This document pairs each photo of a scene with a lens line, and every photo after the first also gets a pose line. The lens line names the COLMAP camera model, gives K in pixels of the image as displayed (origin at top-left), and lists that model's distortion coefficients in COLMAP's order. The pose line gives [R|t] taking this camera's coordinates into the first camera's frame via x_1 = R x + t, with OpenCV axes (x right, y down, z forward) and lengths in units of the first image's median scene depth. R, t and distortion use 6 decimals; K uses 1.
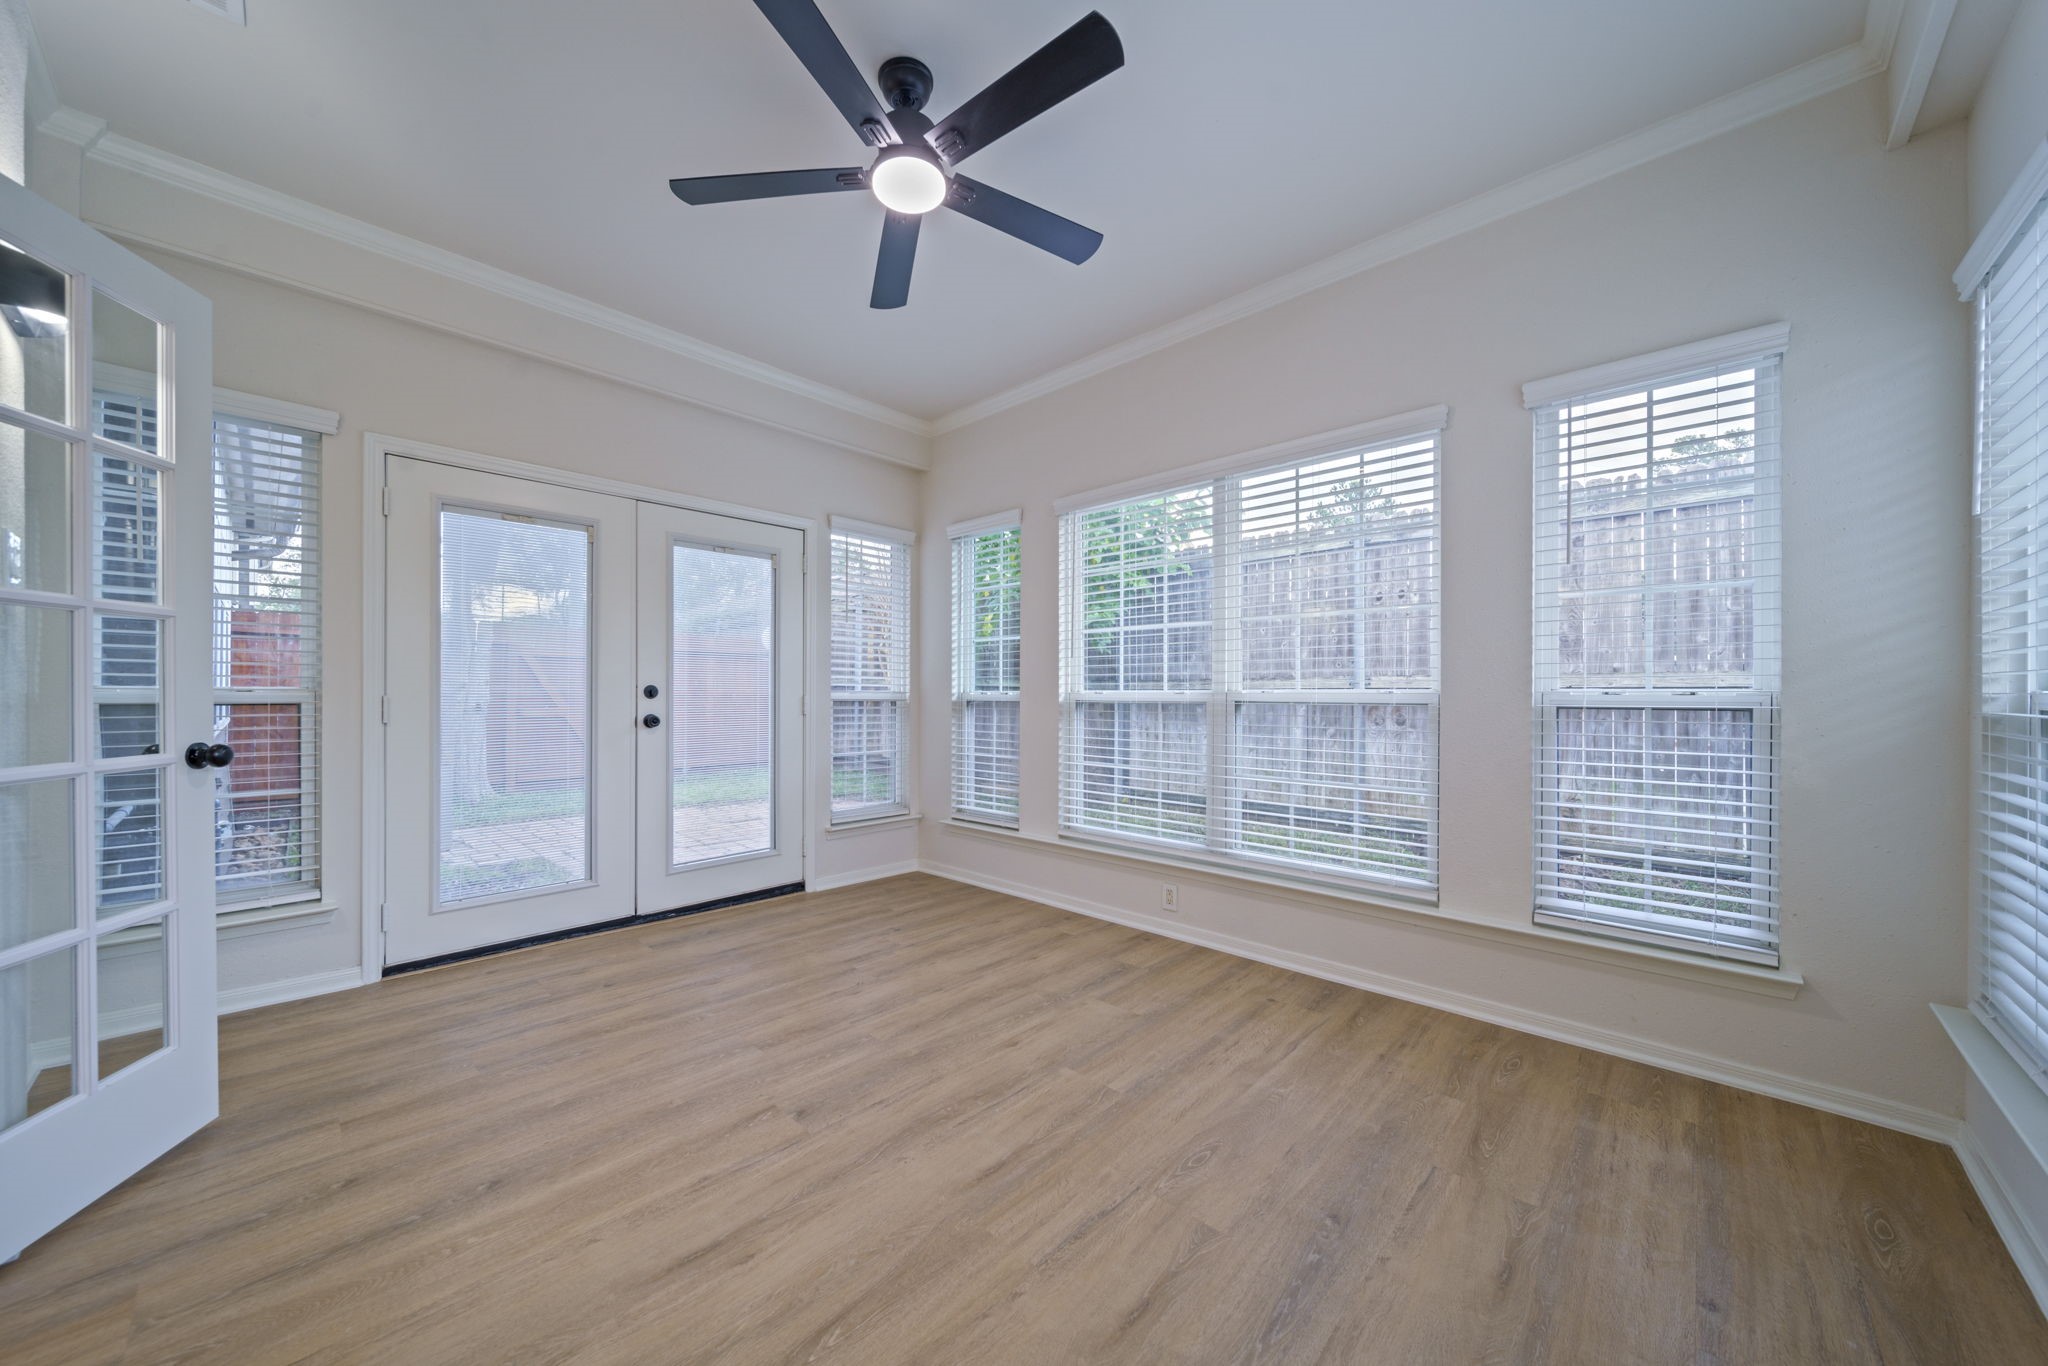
lens RADIAL K [[724.4, 0, 1024.0], [0, 724.4, 683.0], [0, 0, 1]] dist [0.000200, -0.000110]
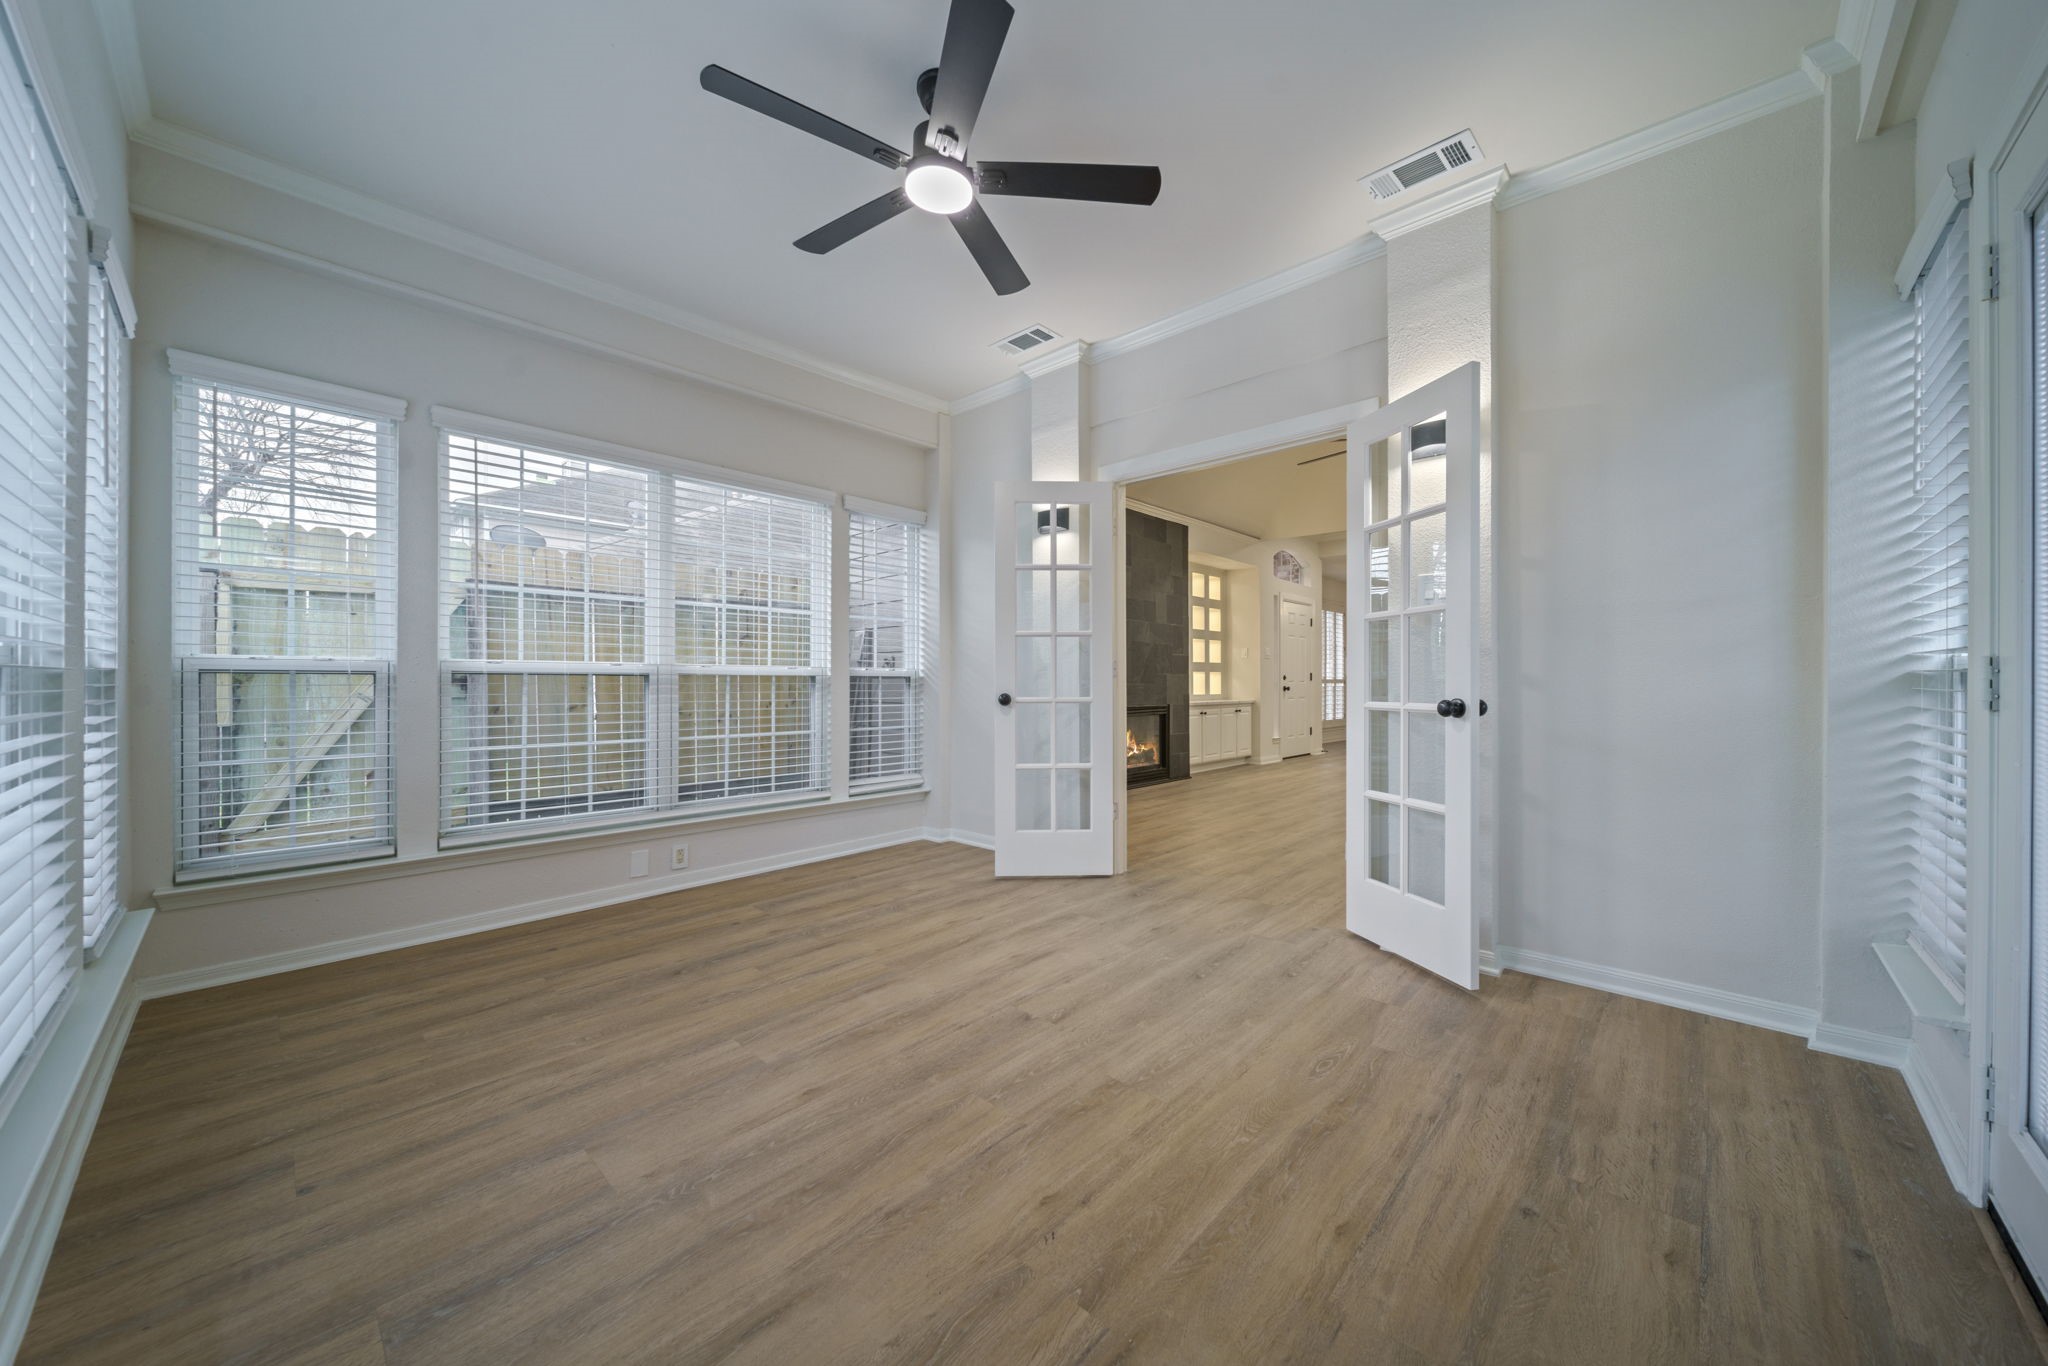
lens RADIAL K [[724.4, 0, 1024.0], [0, 724.4, 683.0], [0, 0, 1]] dist [0.000200, -0.000110]
pose [[-0.999995, -0.002994, 0.000814, -0.263041], [-0.002999, 0.999971, -0.007029, 0.053236], [-0.000793, -0.007031, -0.999975, 1.887302]]
